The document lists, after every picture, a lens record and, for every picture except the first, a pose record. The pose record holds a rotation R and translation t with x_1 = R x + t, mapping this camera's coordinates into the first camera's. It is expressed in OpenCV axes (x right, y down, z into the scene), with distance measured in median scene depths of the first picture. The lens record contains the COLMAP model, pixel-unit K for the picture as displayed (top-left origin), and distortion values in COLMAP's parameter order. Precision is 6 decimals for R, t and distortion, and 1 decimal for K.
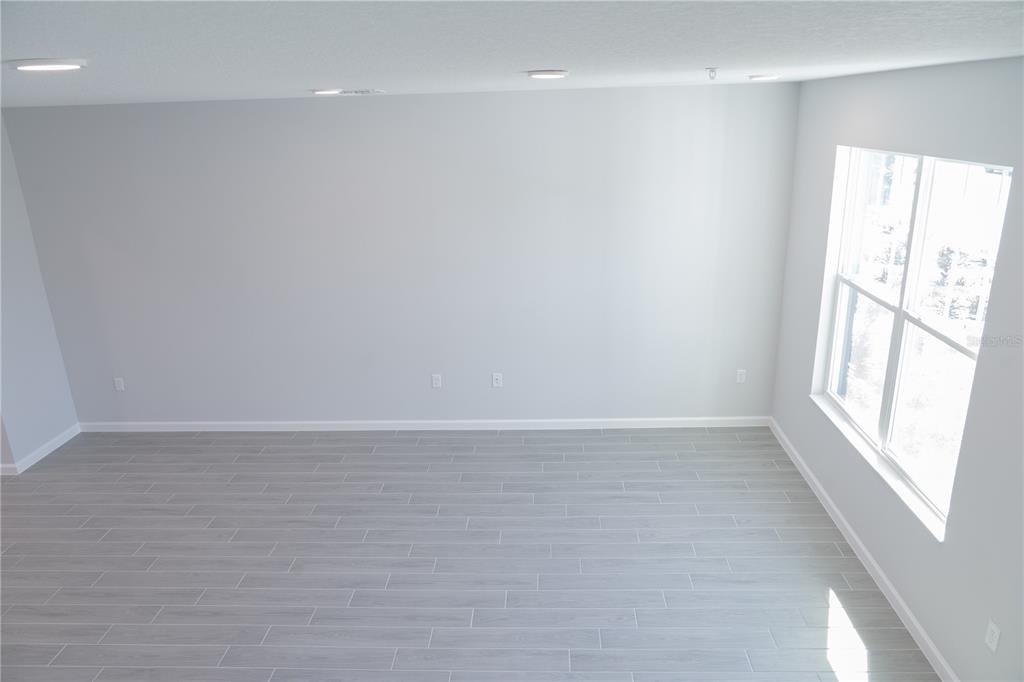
lens RADIAL K [[691.3, 0, 513.2], [0, 691.3, 337.7], [0, 0, 1]] dist [-0.007327, 0.006670]
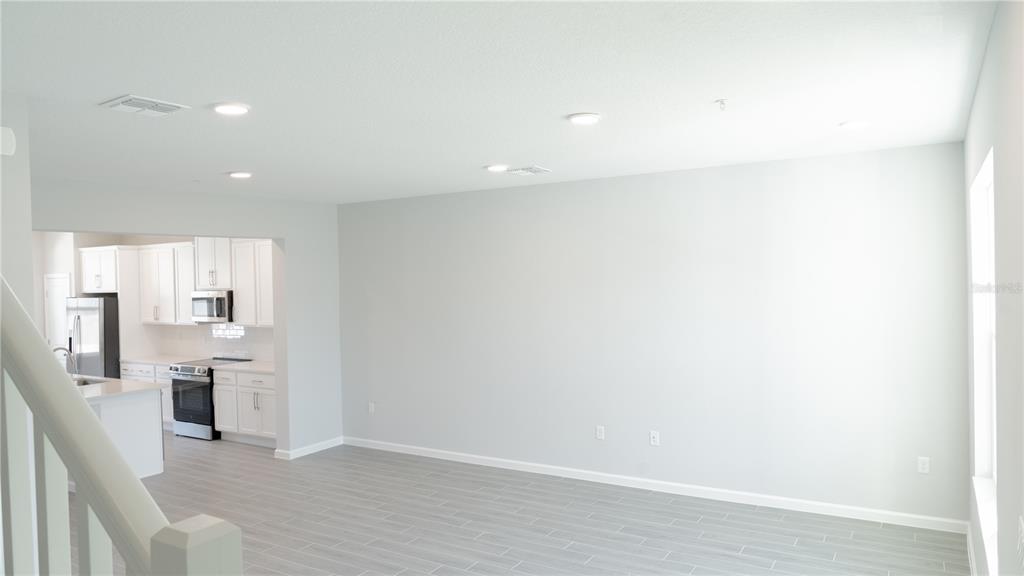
lens RADIAL K [[685.8, 0, 513.1], [0, 685.8, 291.2], [0, 0, 1]] dist [-0.001493, 0.005819]
pose [[0.879171, 0.022694, -0.475965, 0.297178], [-0.150931, 0.960697, -0.232984, 0.131059], [0.451971, 0.276671, 0.848042, -0.025179]]
